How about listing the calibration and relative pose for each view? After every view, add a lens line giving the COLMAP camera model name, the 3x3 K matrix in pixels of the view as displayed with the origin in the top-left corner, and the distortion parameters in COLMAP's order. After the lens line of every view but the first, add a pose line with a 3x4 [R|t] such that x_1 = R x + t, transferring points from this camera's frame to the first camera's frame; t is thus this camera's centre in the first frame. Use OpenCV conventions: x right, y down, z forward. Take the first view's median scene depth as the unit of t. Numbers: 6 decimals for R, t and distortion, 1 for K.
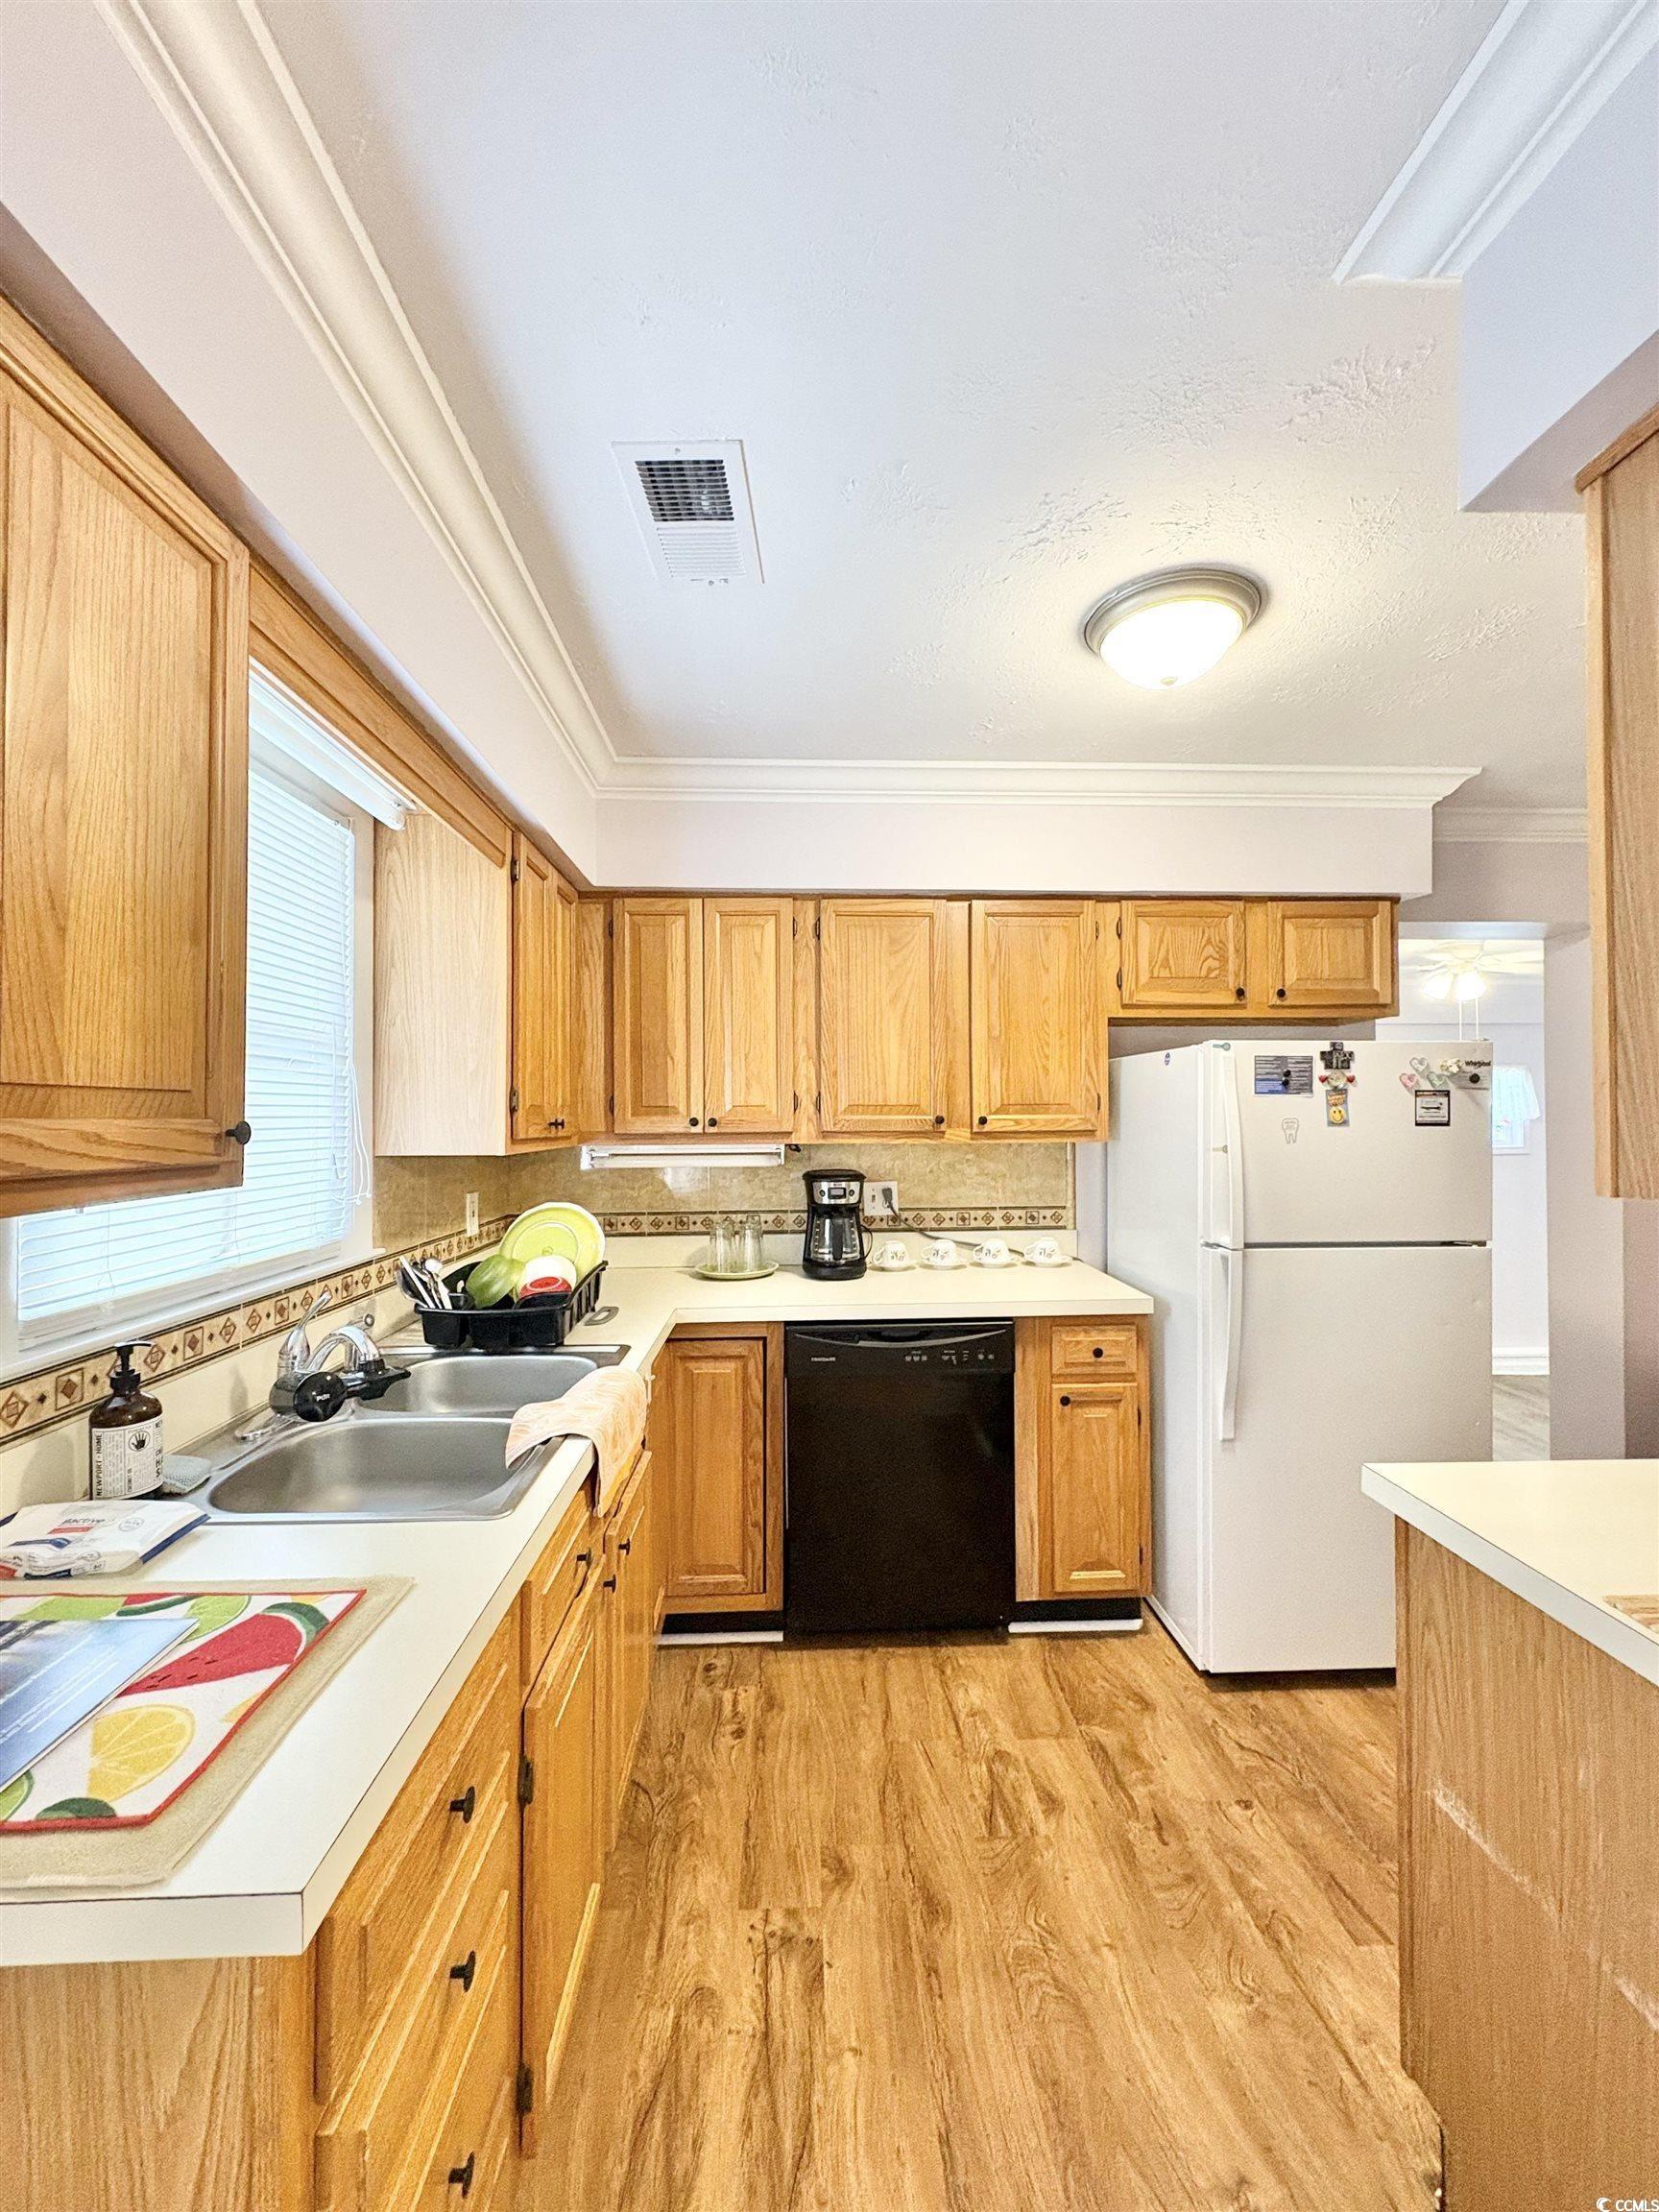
lens RADIAL K [[875.4, 0, 825.3], [0, 875.4, 1106.2], [0, 0, 1]] dist [-0.003301, 0.000389]
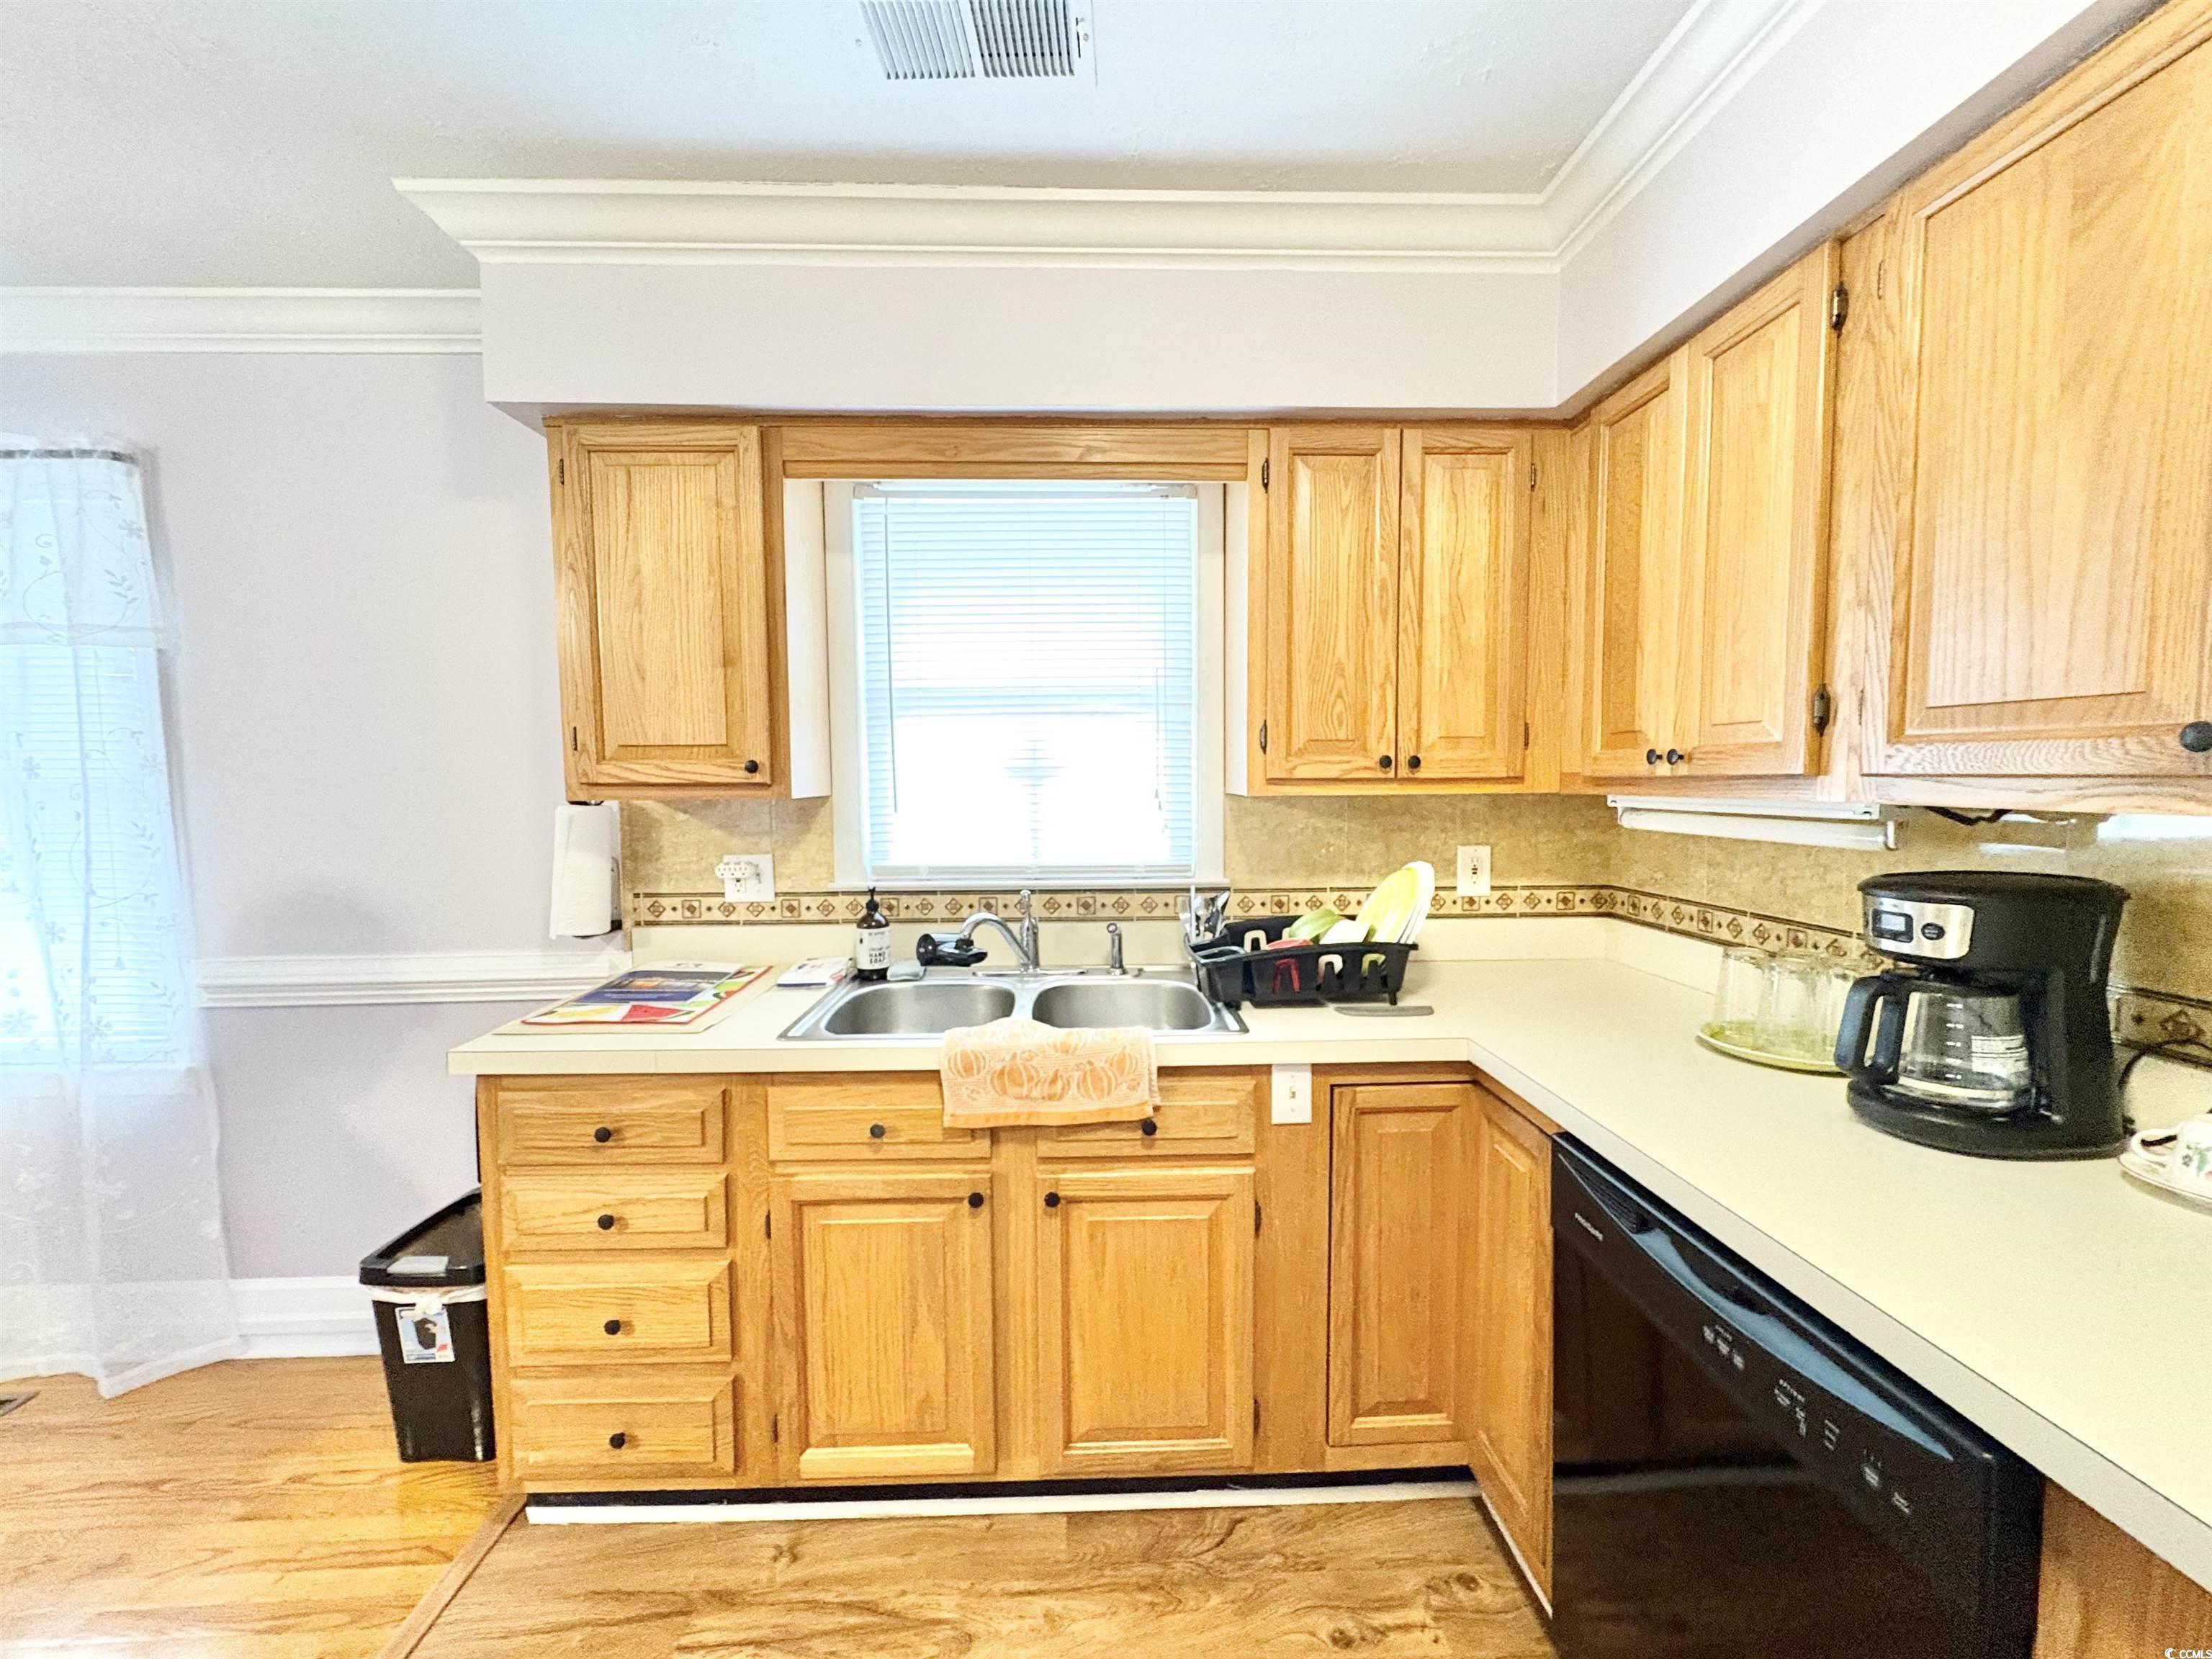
lens RADIAL K [[875.4, 0, 1105.6], [0, 875.4, 831.6], [0, 0, 1]] dist [-0.003301, 0.000389]
pose [[0.001805, 0.069588, -0.997574, 0.626218], [0.019217, 0.997389, 0.069609, 0.029096], [0.999814, -0.019296, 0.000463, 0.942195]]
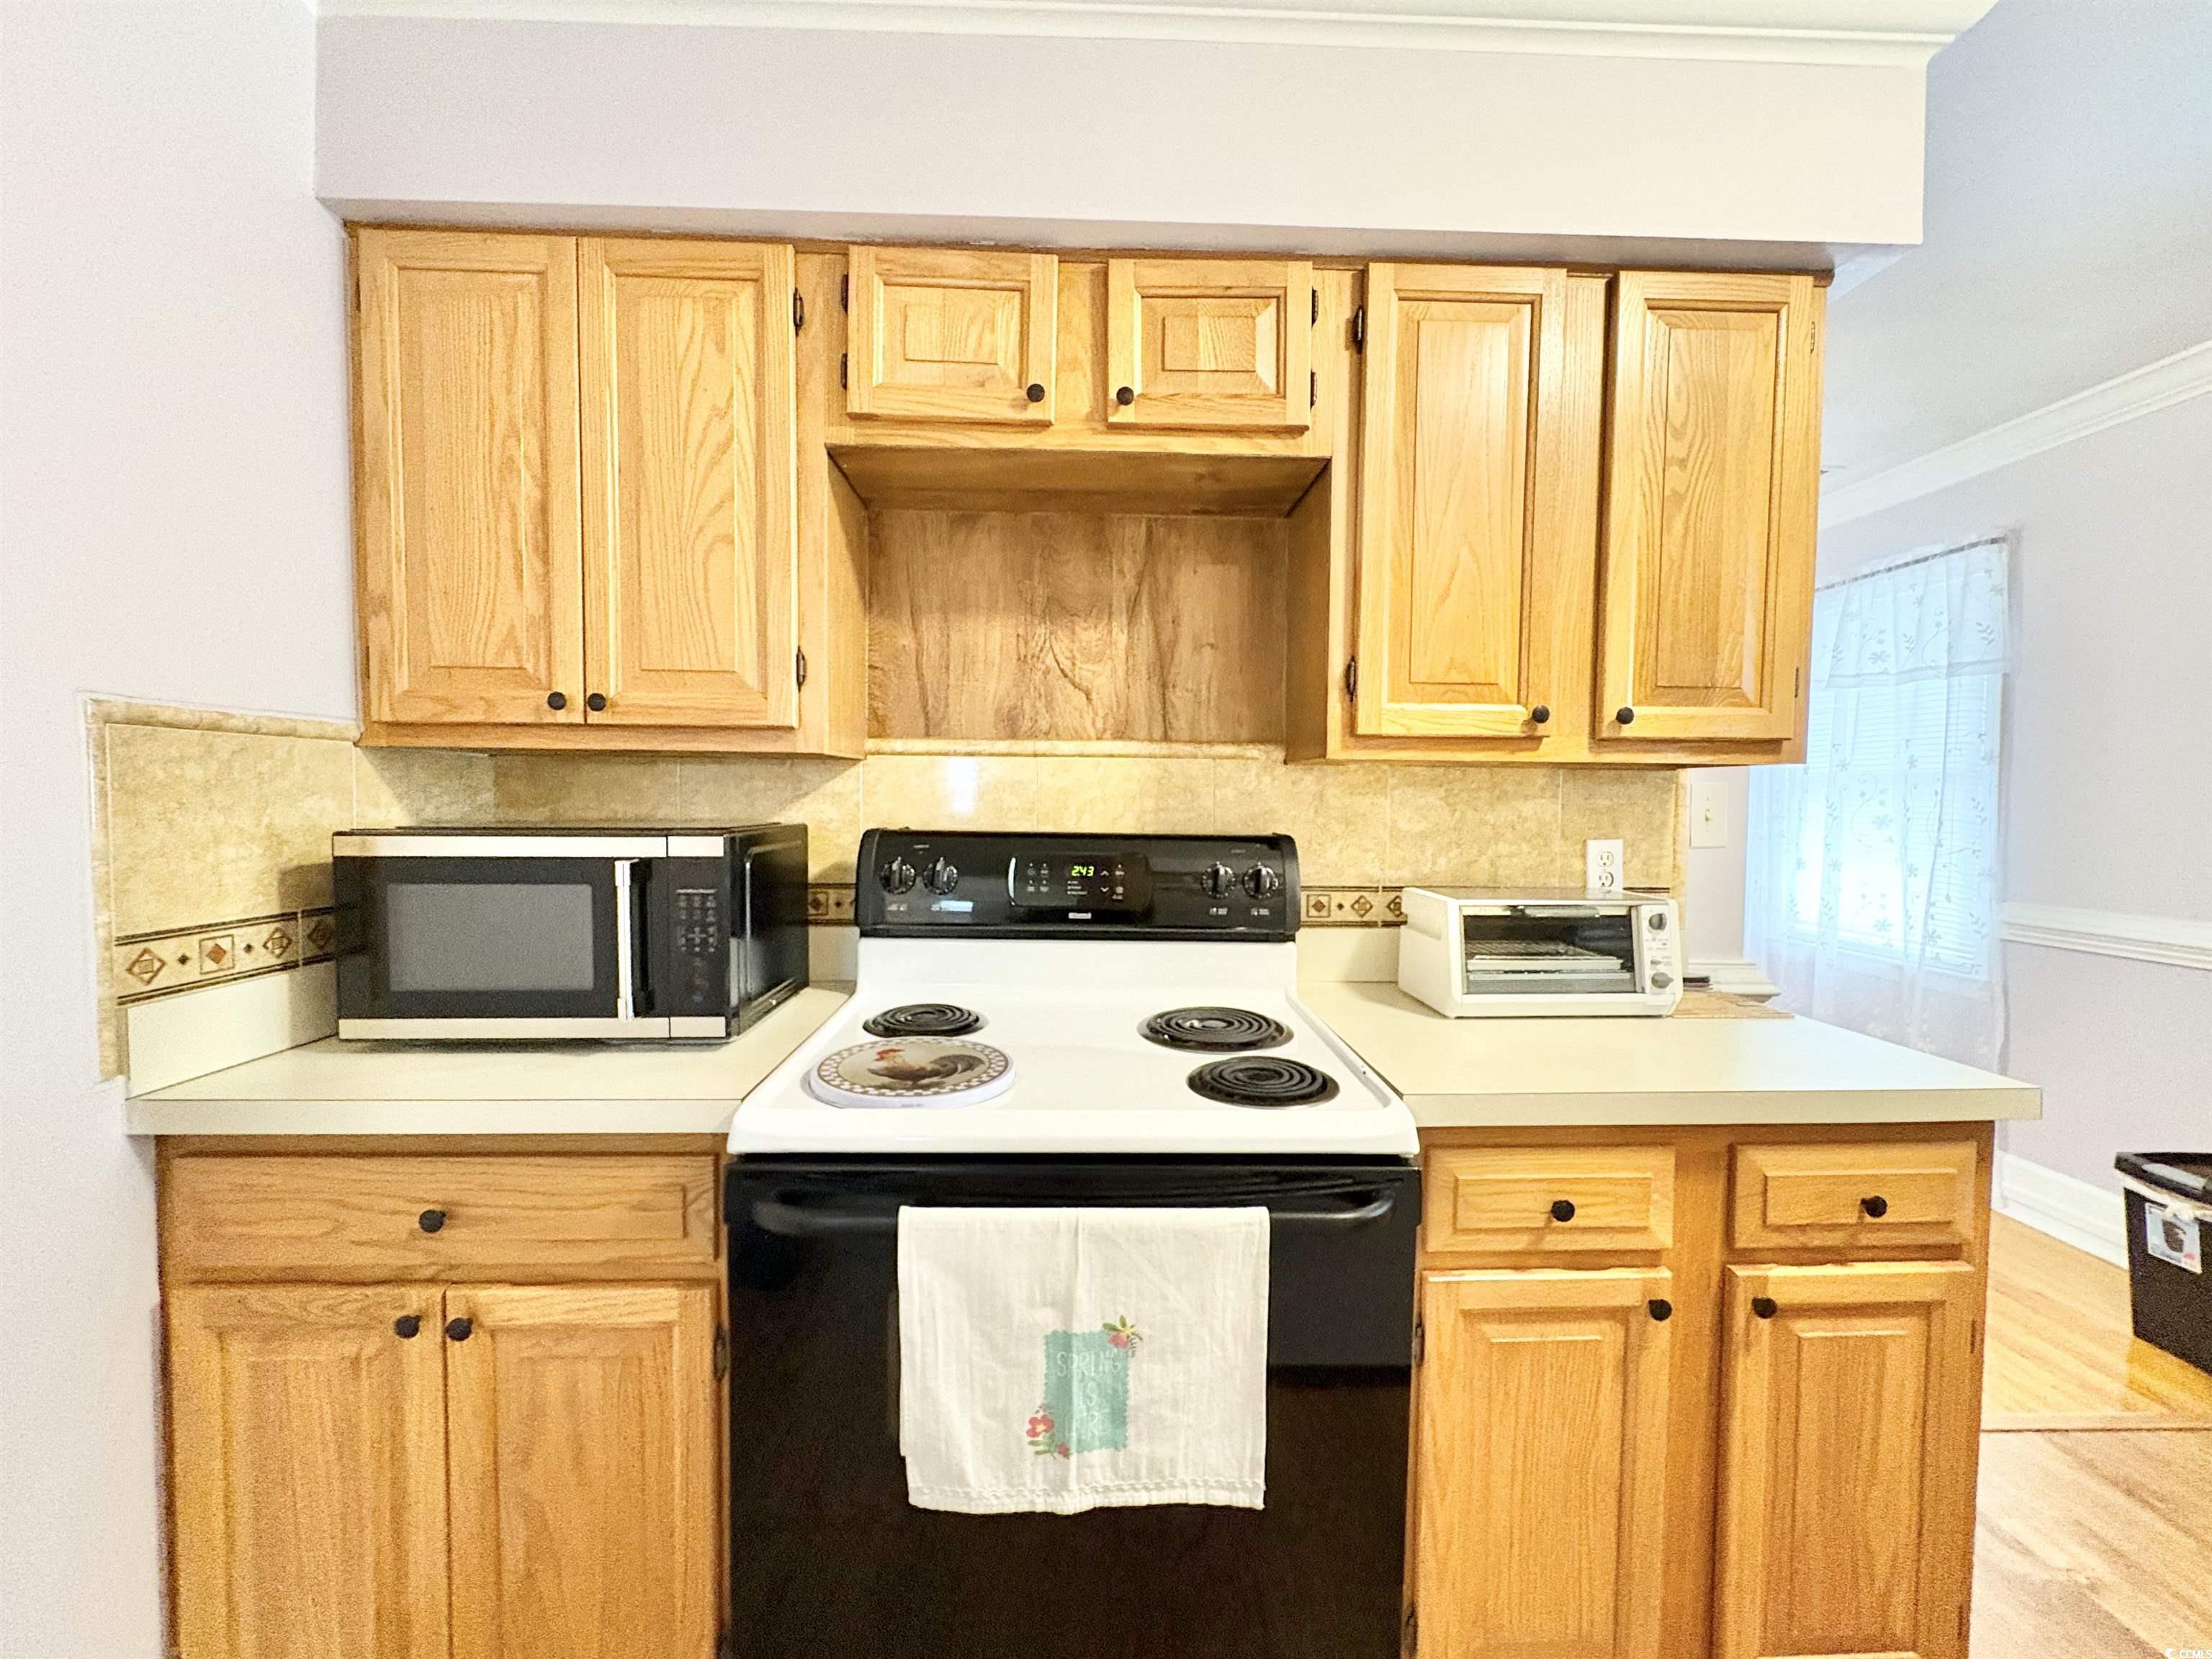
lens RADIAL K [[875.4, 0, 1111.5], [0, 875.4, 832.5], [0, 0, 1]] dist [-0.003301, 0.000389]
pose [[-0.999968, -0.005494, 0.005872, 0.931906], [-0.005316, 0.999539, 0.029903, 0.074746], [-0.006033, 0.029871, -0.999536, 1.188236]]
